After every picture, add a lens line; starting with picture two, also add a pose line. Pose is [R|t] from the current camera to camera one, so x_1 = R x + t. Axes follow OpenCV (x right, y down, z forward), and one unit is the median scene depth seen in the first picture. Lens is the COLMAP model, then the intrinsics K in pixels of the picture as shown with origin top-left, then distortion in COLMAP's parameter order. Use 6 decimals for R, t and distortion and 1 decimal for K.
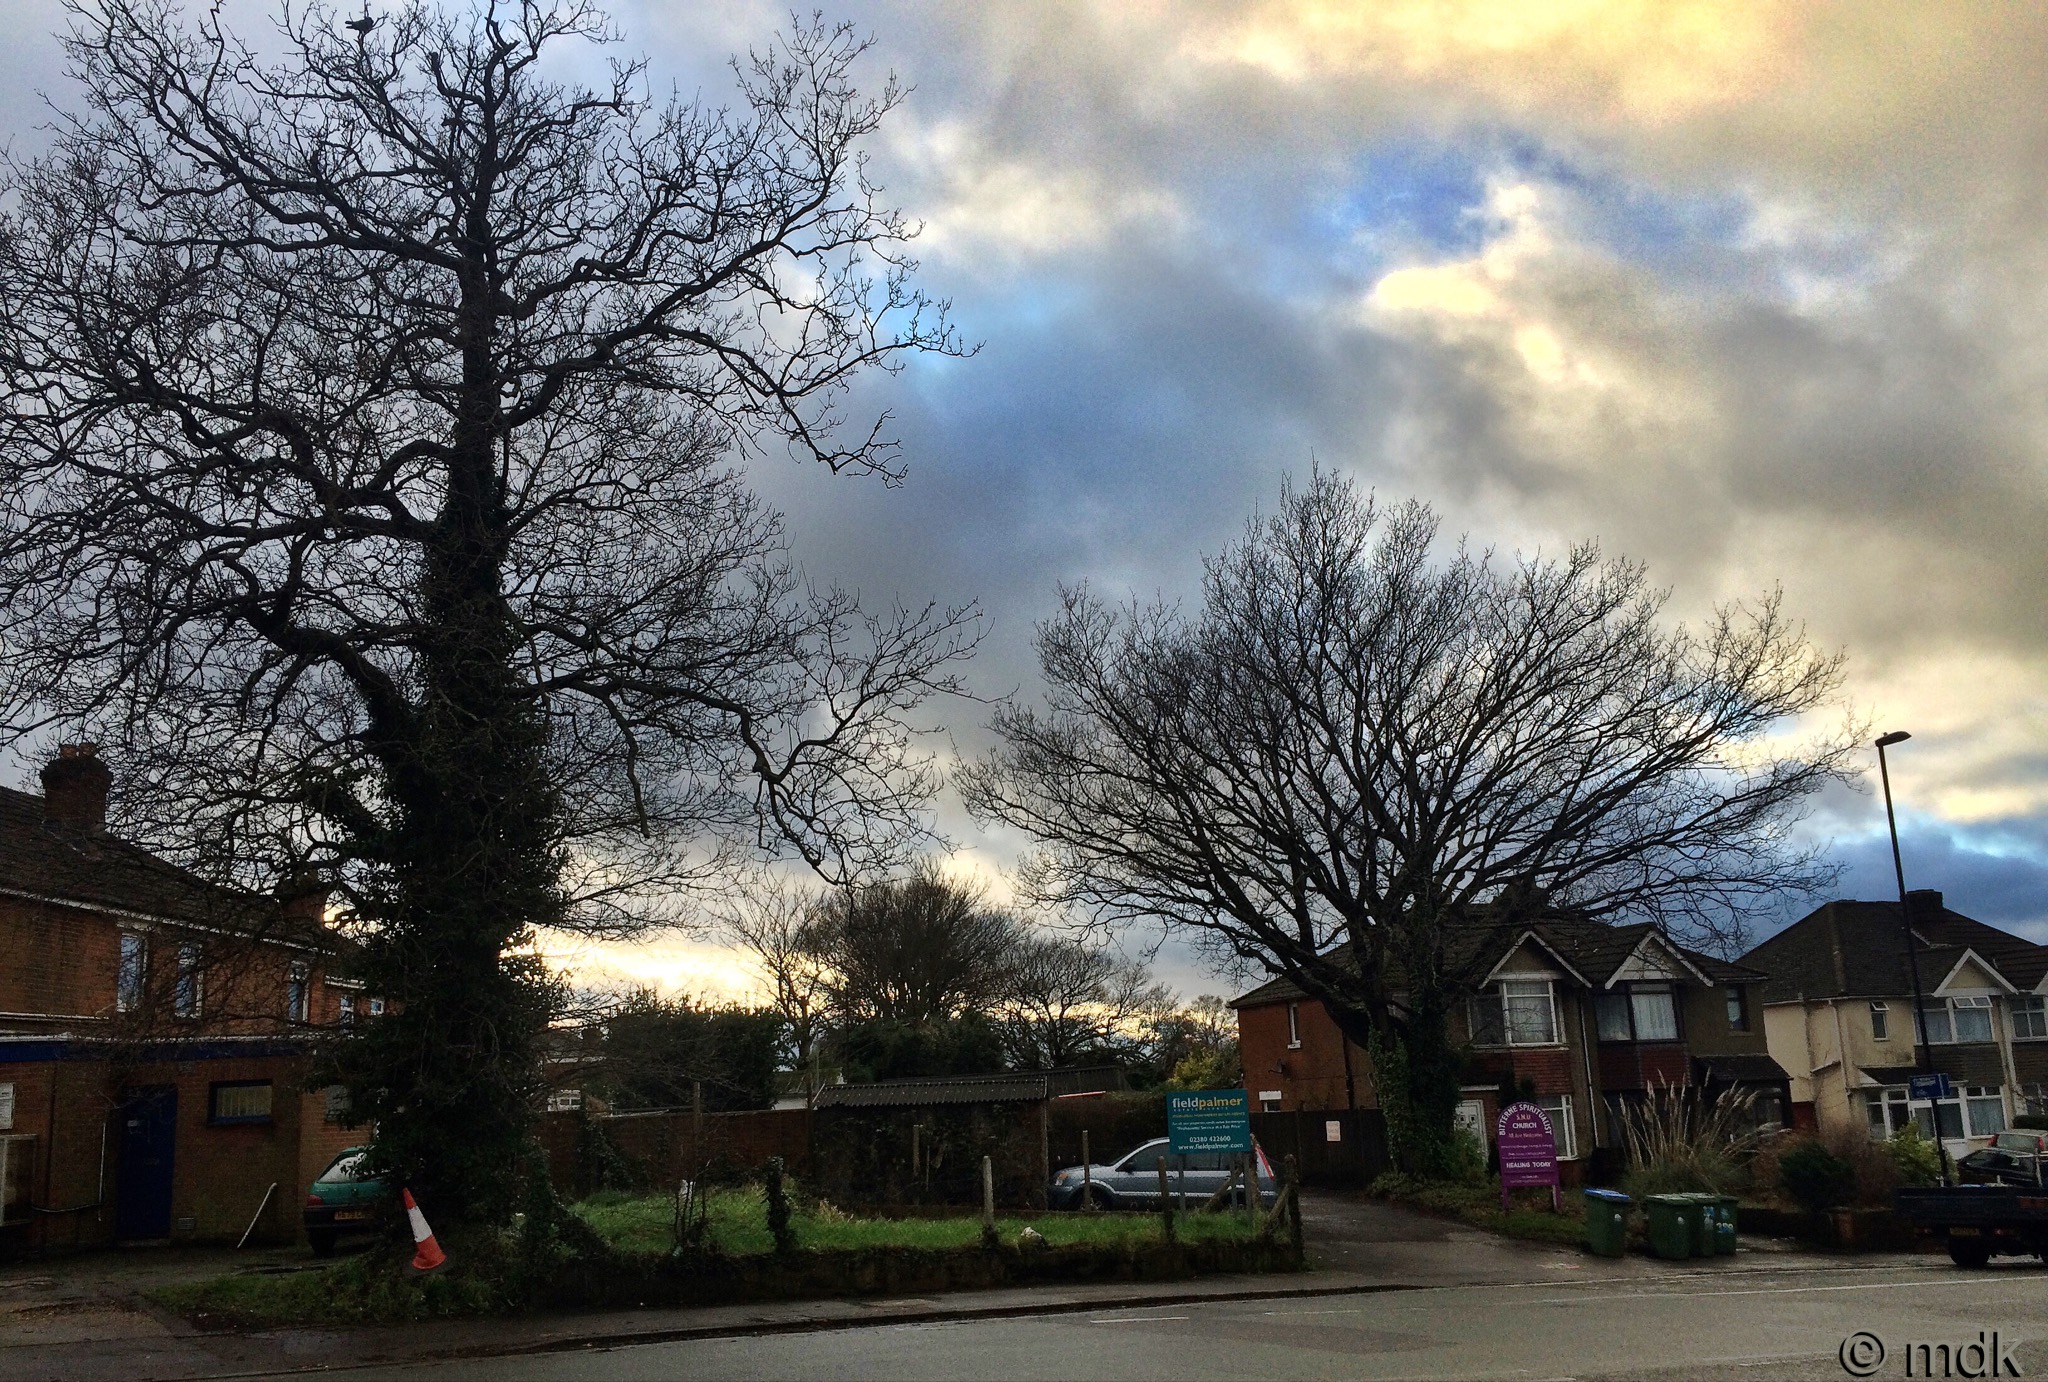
lens RADIAL K [[1739.1, 0, 1023.3], [0, 1739.1, 733.8], [0, 0, 1]] dist [0.003613, -0.000243]
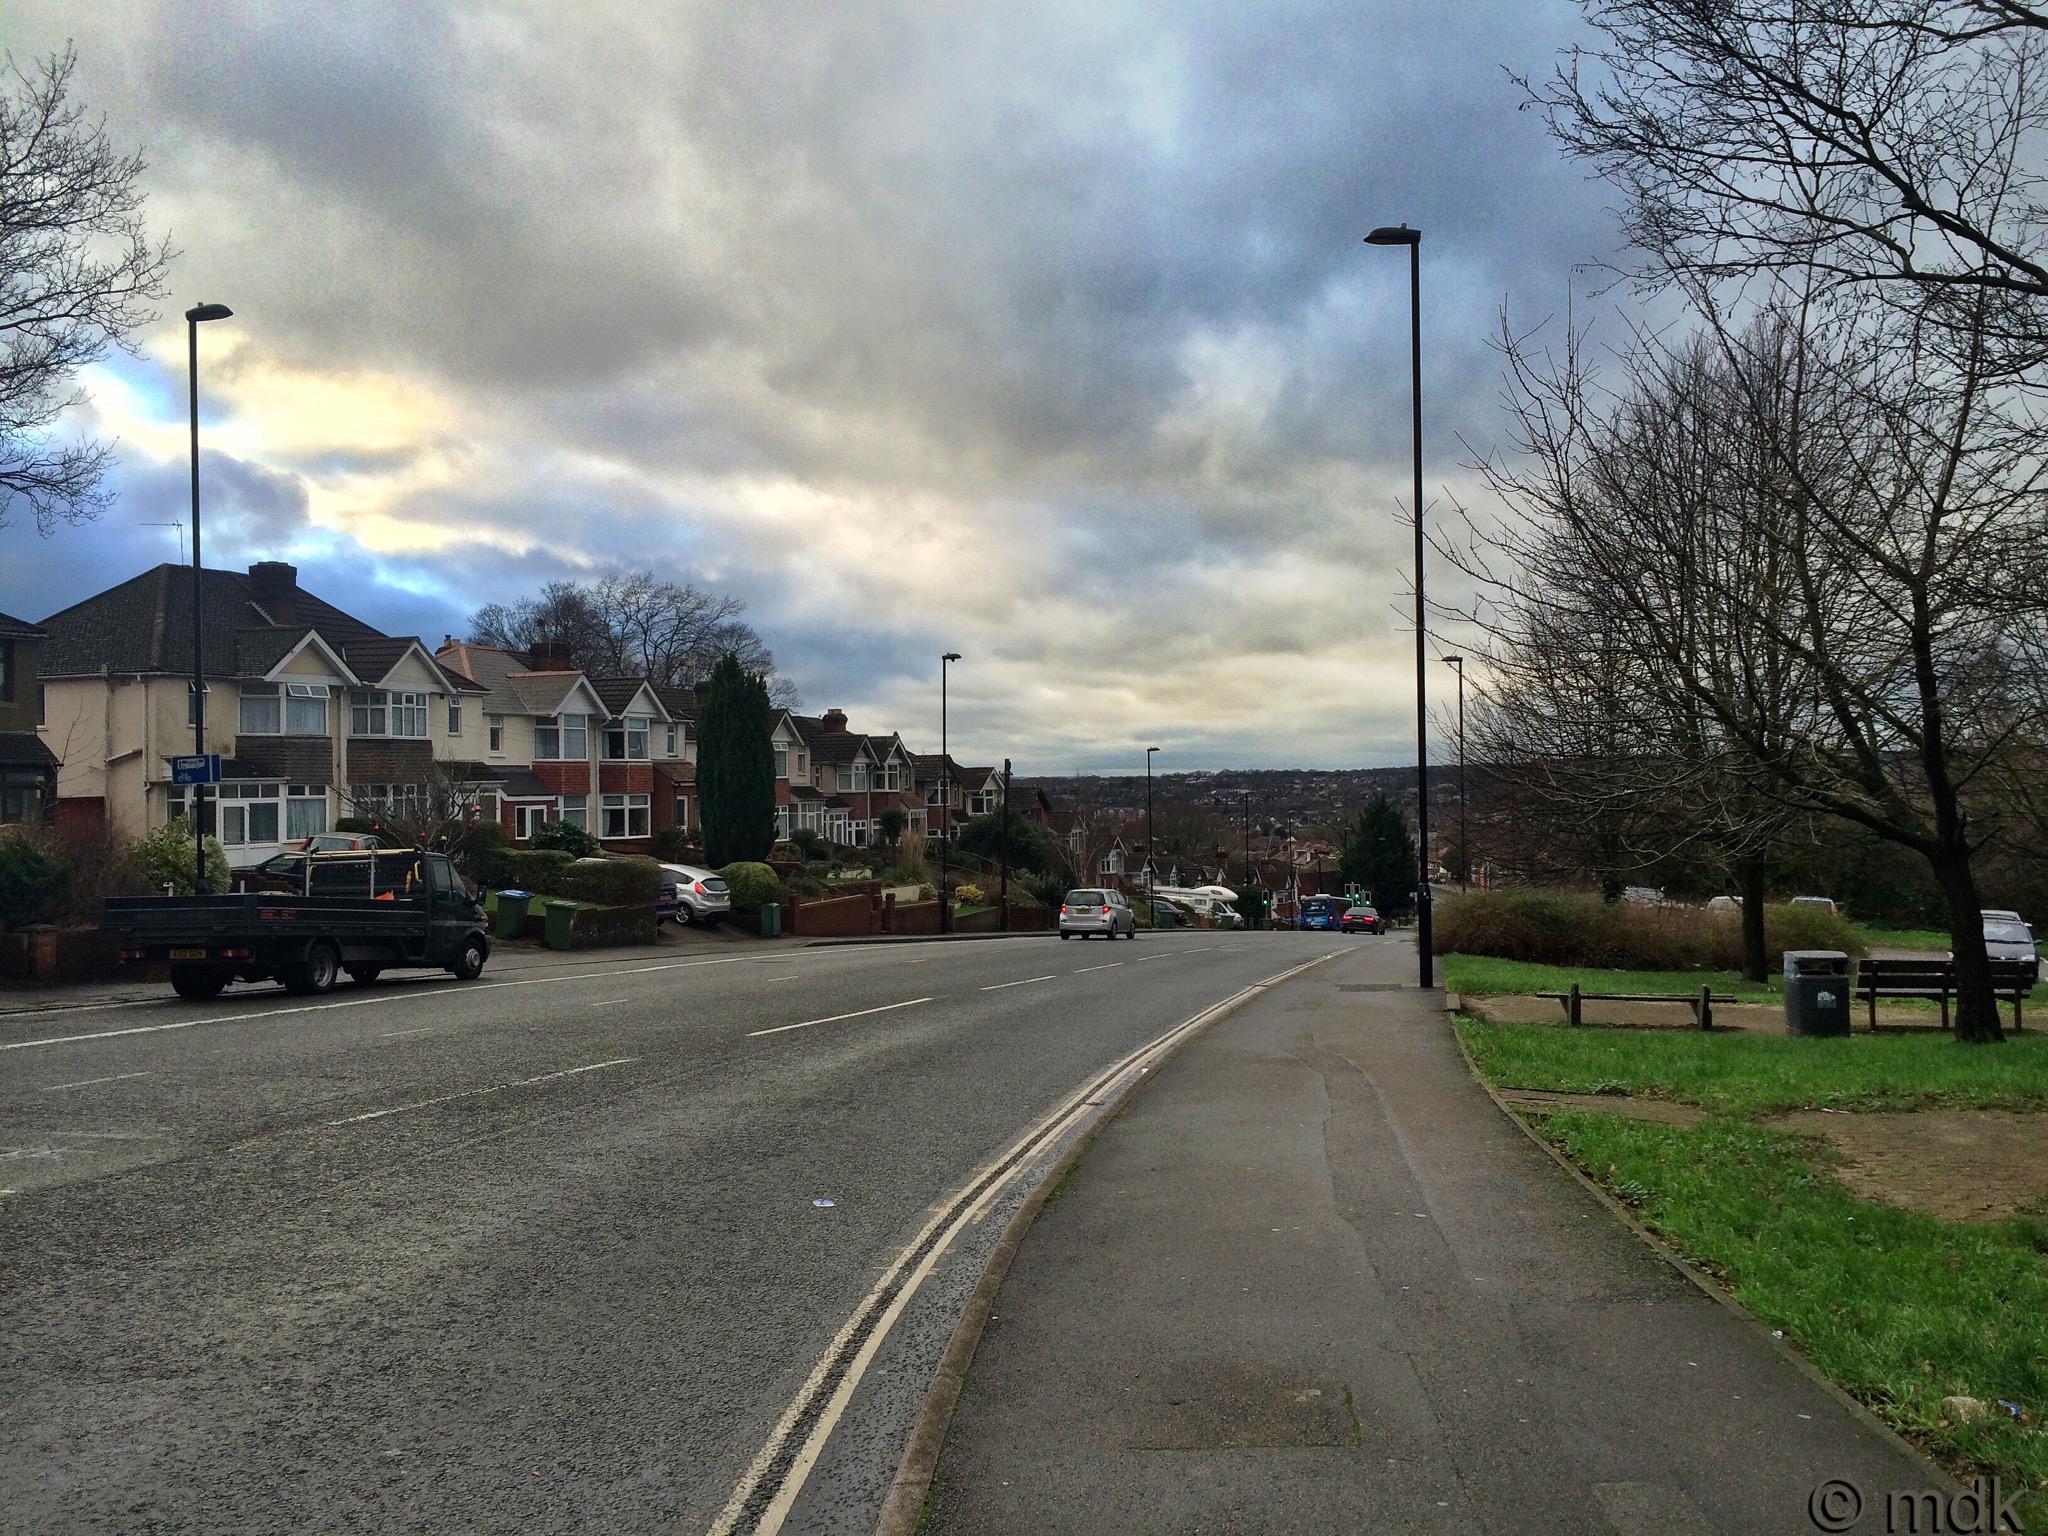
lens RADIAL K [[1739.1, 0, 1024.0], [0, 1739.1, 768.0], [0, 0, 1]] dist [-0.000296, -0.001072]
pose [[0.658743, 0.038676, 0.751374, 0.126686], [-0.172423, 0.979859, 0.100729, 0.042184], [-0.732345, -0.195908, 0.652144, 0.158892]]
